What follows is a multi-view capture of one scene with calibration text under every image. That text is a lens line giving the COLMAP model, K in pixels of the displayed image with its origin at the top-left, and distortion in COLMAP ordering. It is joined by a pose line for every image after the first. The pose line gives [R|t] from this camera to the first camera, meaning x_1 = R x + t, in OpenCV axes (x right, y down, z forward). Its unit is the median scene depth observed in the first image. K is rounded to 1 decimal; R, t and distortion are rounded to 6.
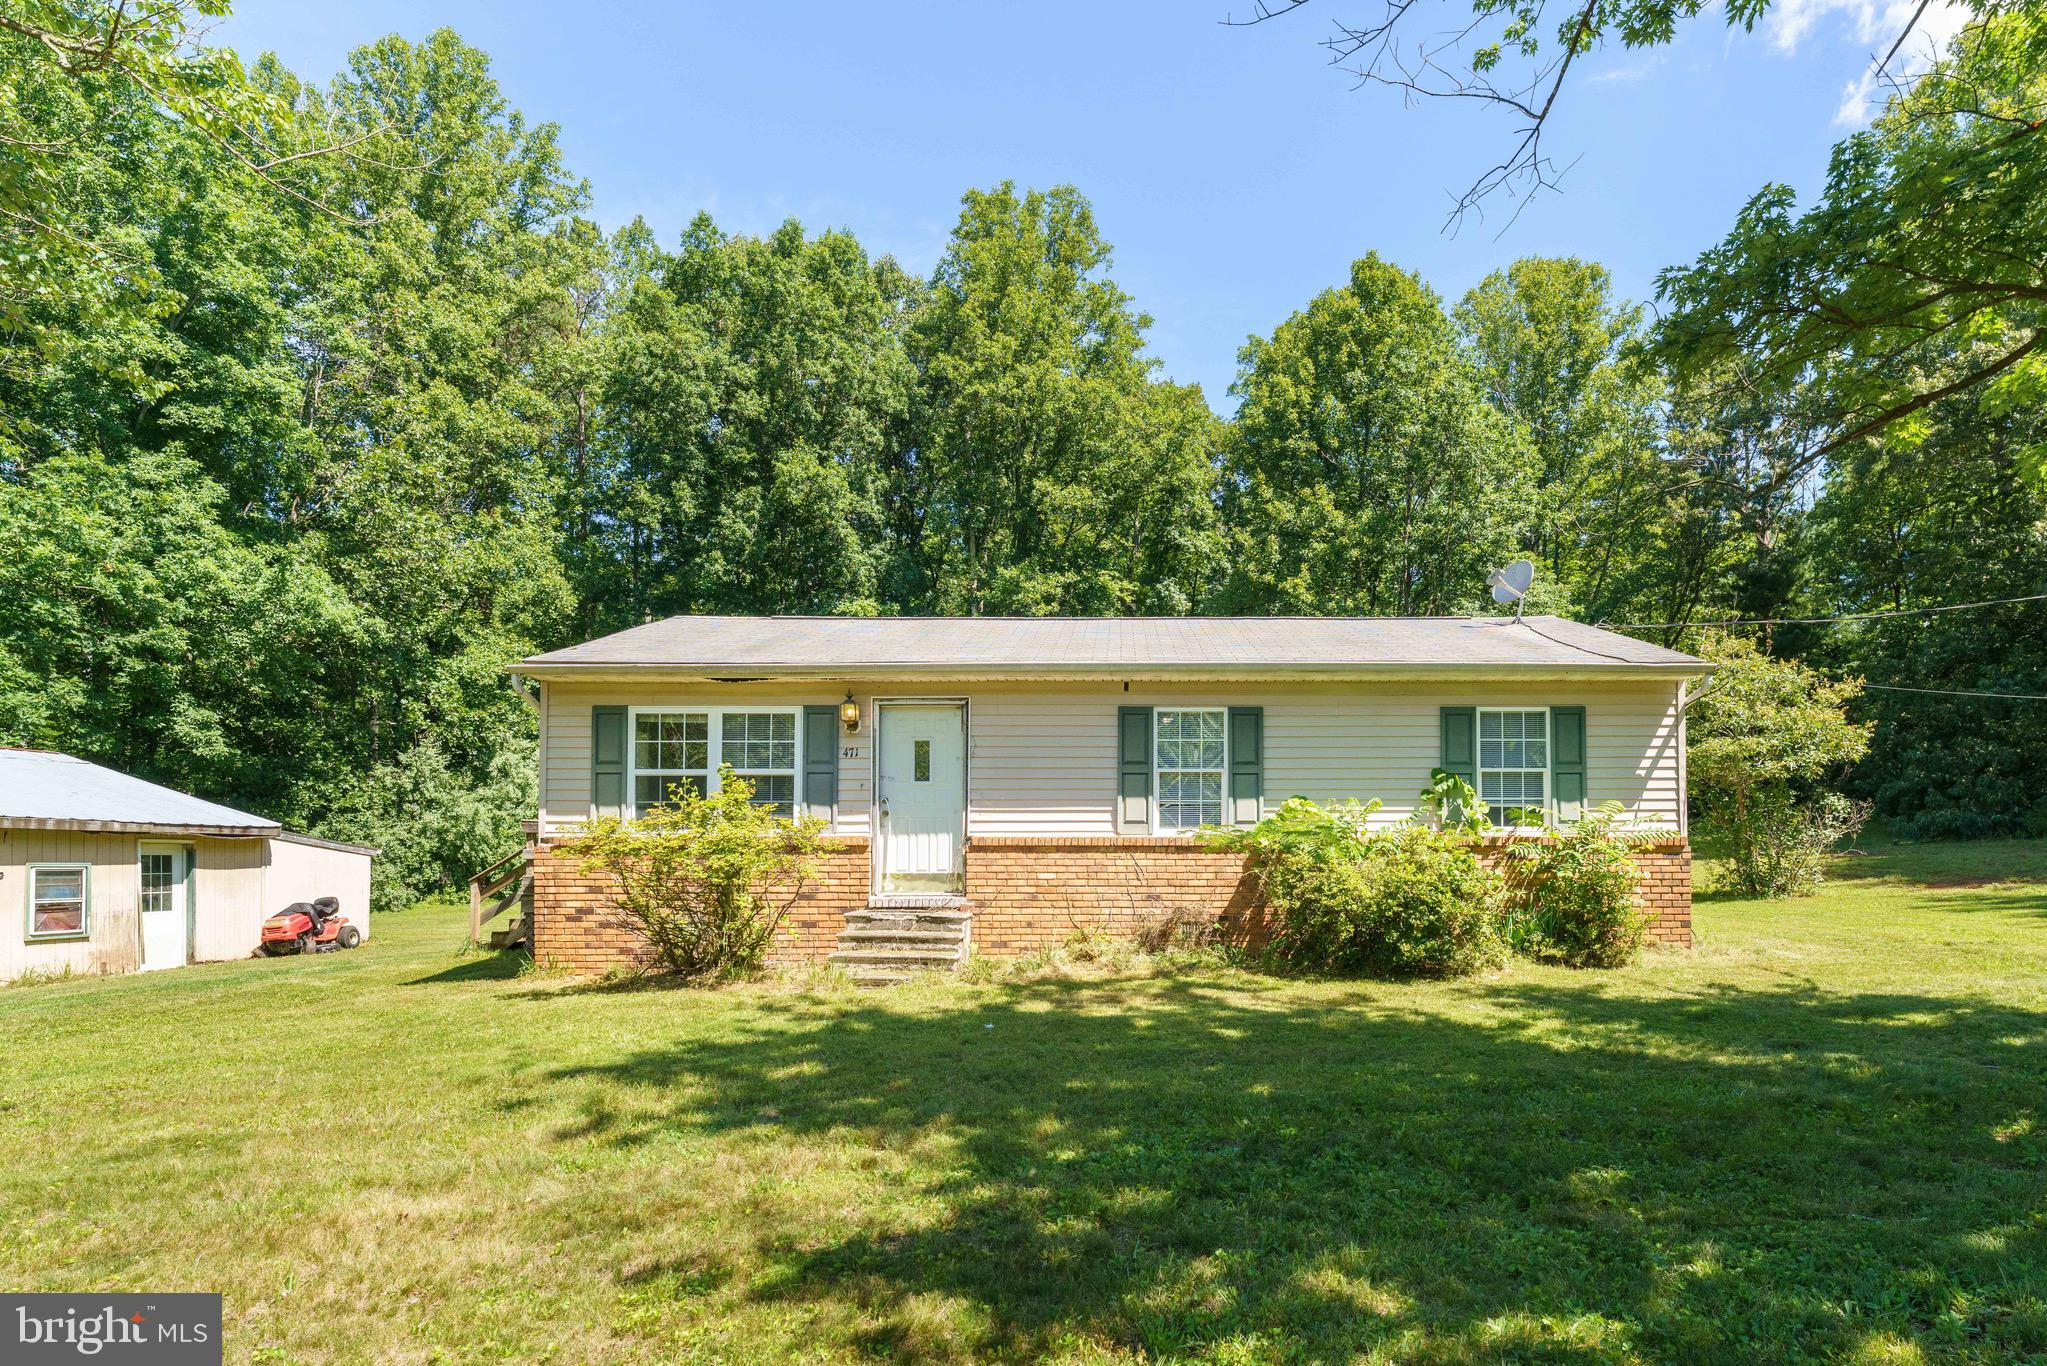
lens RADIAL K [[1076.8, 0, 1123.9], [0, 1076.8, 840.2], [0, 0, 1]] dist [-0.000863, -0.000956]
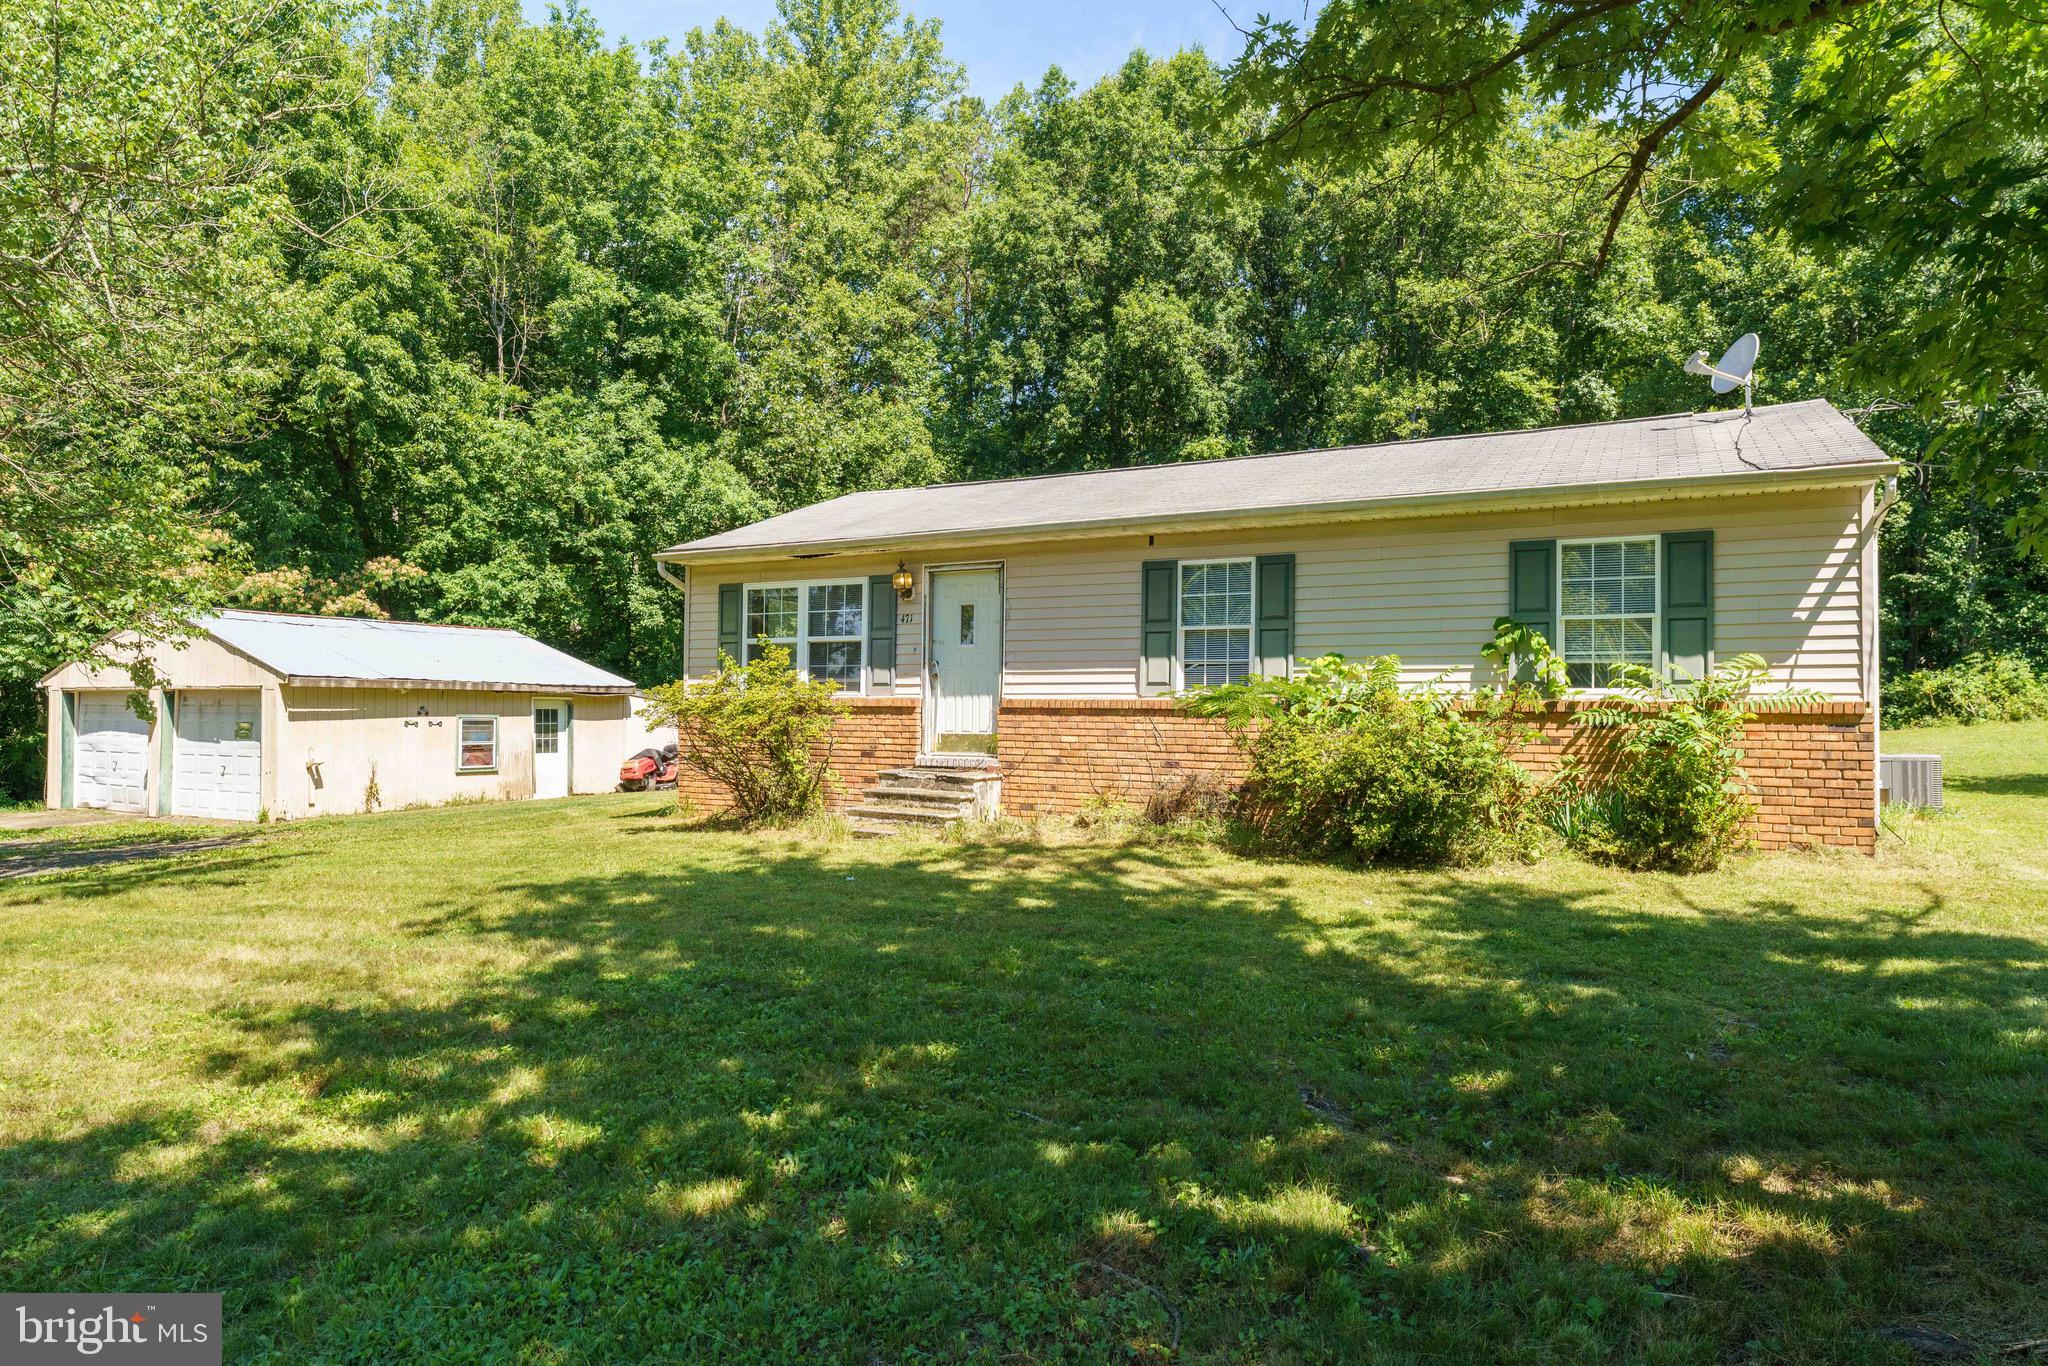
lens RADIAL K [[1195.8, 0, 1015.2], [0, 1195.8, 693.3], [0, 0, 1]] dist [0.002015, -0.000097]
pose [[0.880344, 0.000962, -0.474335, 0.152051], [-0.000532, 0.999999, 0.001041, -0.003637], [0.474336, -0.000664, 0.880344, 0.006956]]
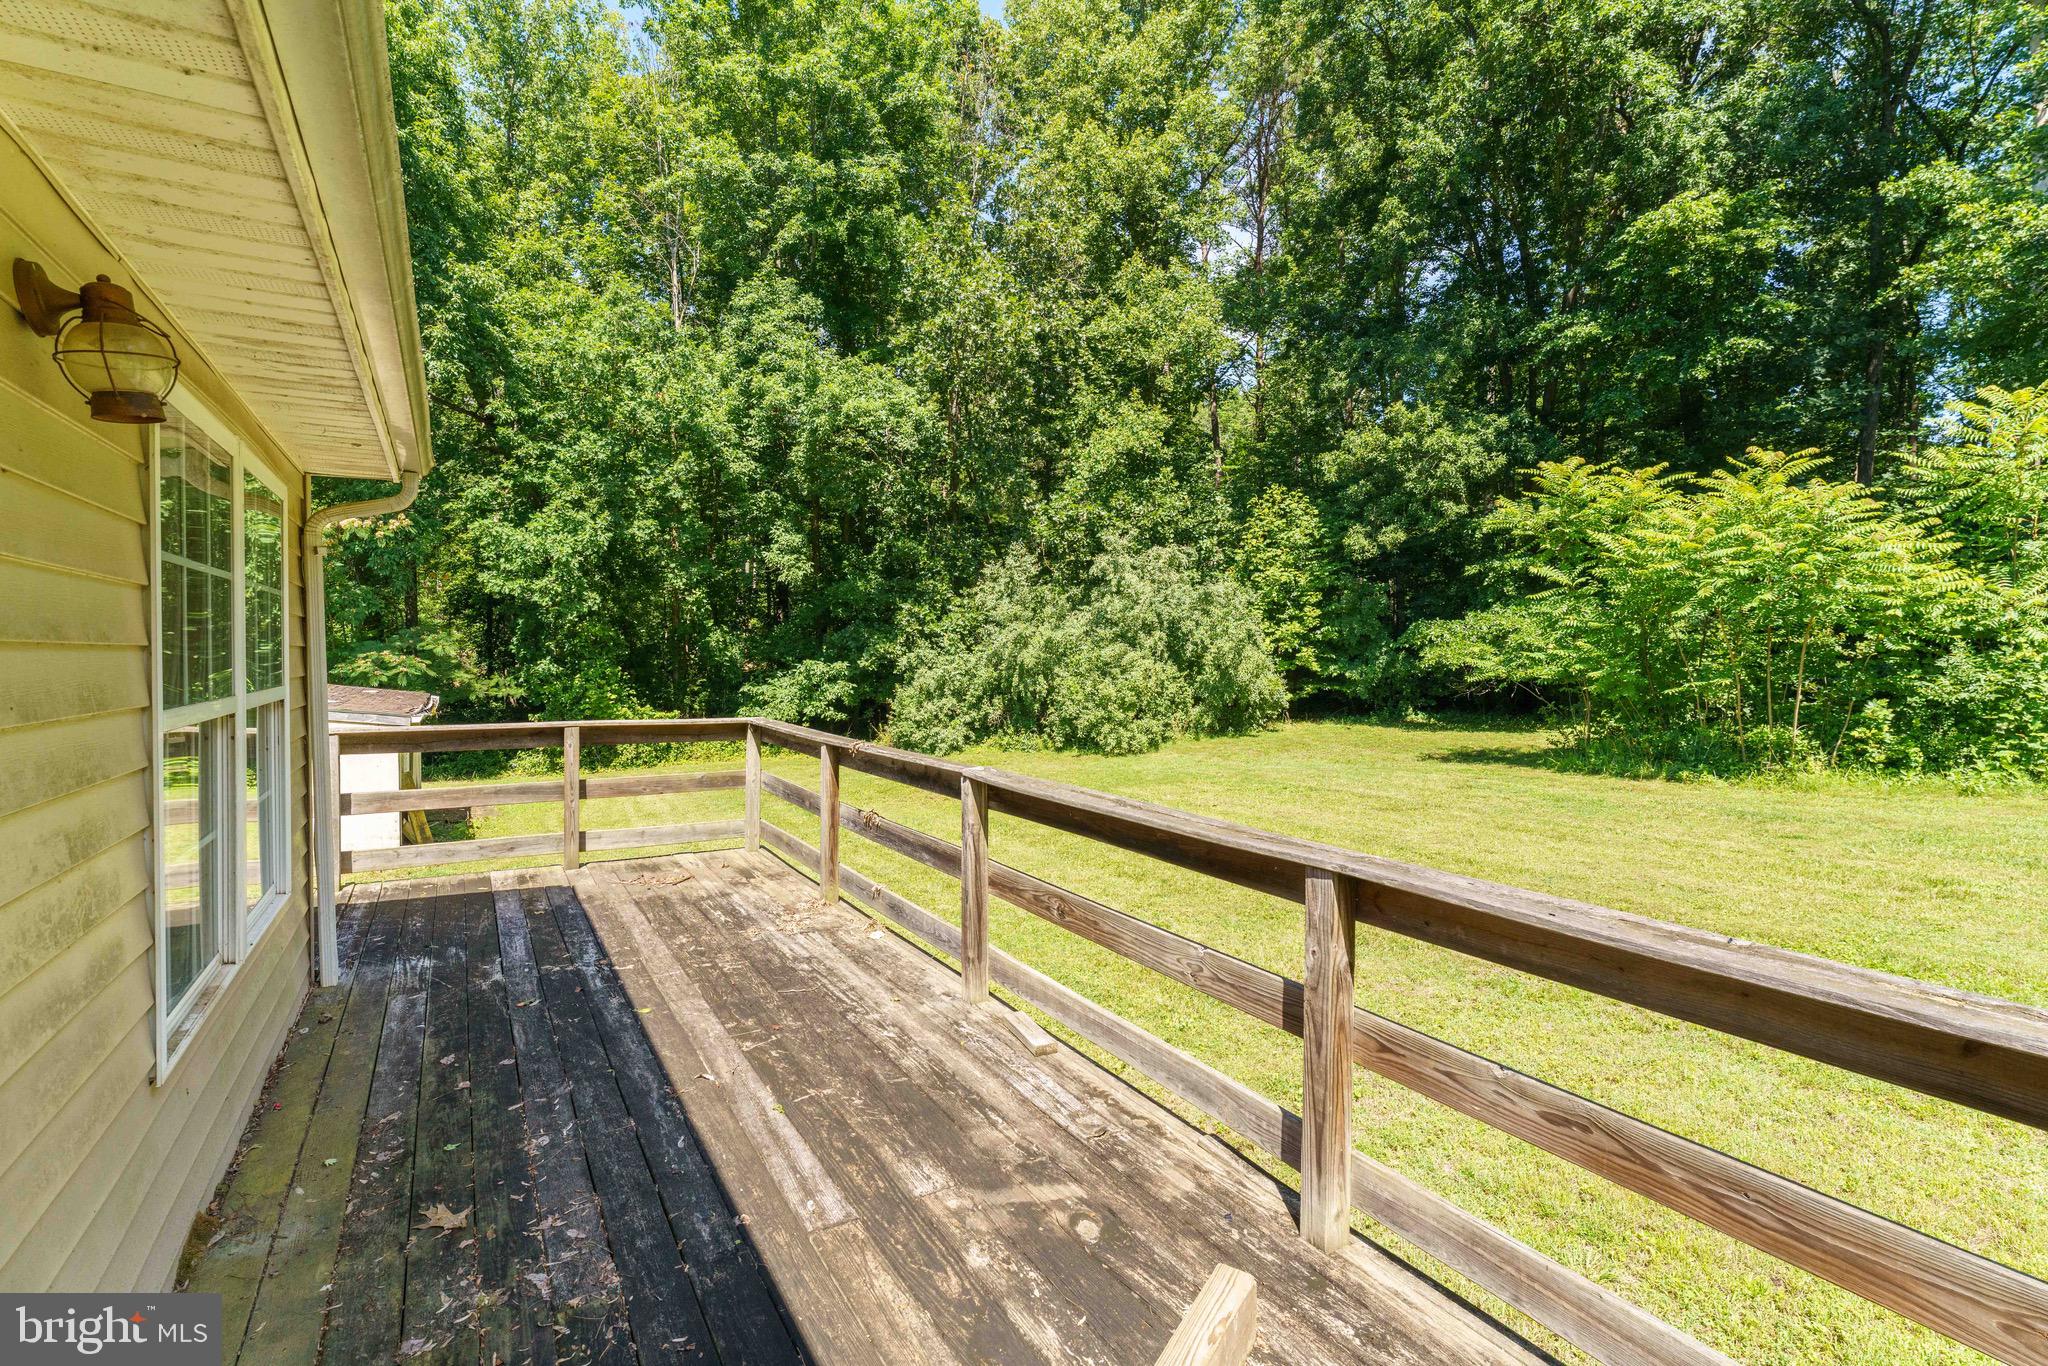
lens RADIAL K [[944.4, 0, 1024.6], [0, 944.4, 656.3], [0, 0, 1]] dist [0.013414, 0.000107]
pose [[0.510109, 0.007227, -0.860079, -0.020426], [0.009578, 0.999855, 0.014083, -0.022367], [0.860056, -0.015422, 0.509966, 0.751506]]
